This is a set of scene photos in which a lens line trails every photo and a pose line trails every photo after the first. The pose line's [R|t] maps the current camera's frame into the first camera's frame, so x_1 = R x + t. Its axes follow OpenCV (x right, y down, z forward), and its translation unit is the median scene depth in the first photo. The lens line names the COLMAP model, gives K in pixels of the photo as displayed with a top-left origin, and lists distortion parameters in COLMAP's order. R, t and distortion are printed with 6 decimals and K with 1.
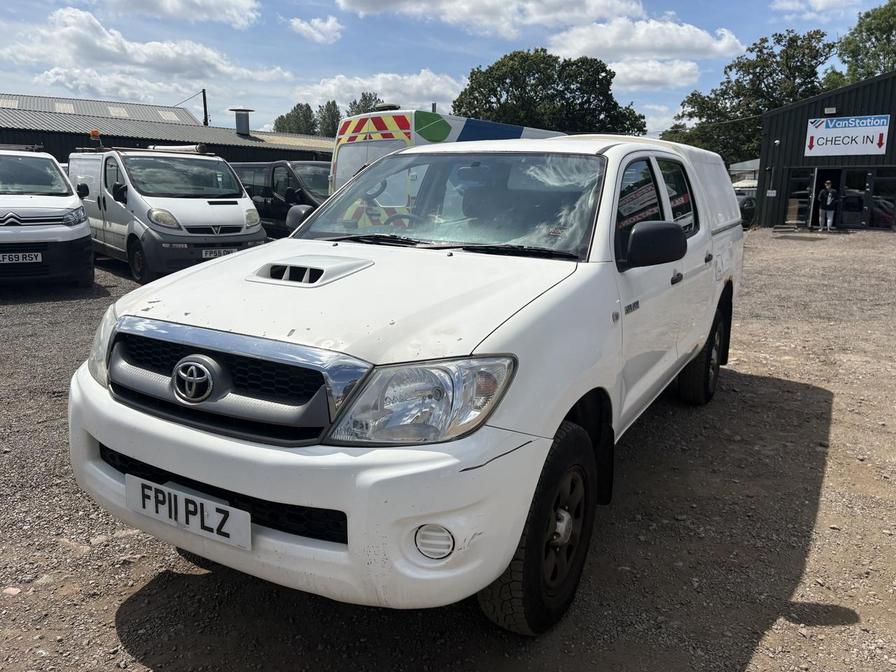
lens RADIAL K [[686.2, 0, 451.4], [0, 686.2, 335.4], [0, 0, 1]] dist [0.026701, -0.022908]
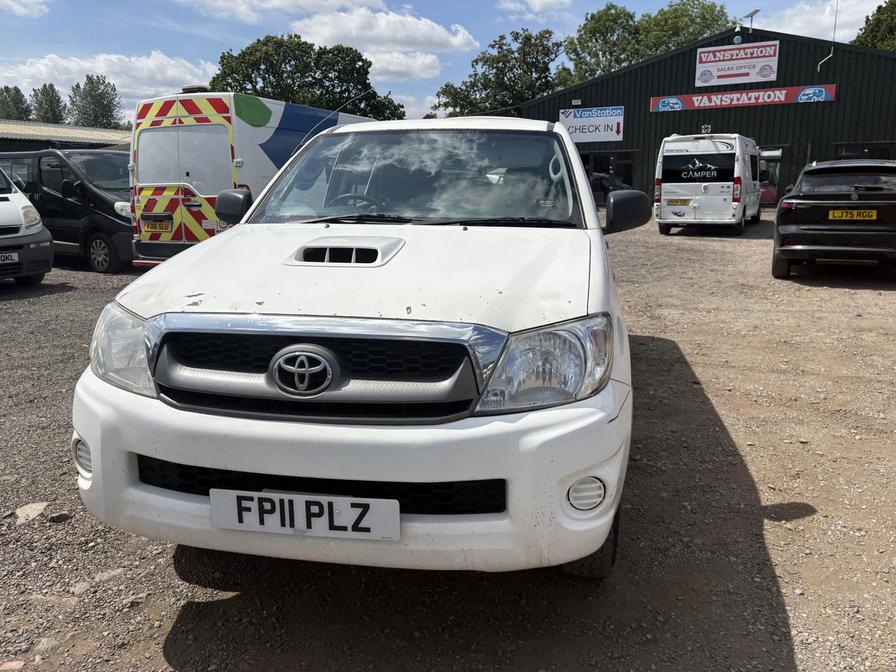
lens RADIAL K [[686.2, 0, 451.4], [0, 686.2, 335.4], [0, 0, 1]] dist [0.026701, -0.022908]
pose [[0.938653, -0.099503, 0.330195, -0.103605], [0.094992, 0.995032, 0.029813, 0.001741], [-0.331521, 0.003382, 0.943442, 0.015060]]
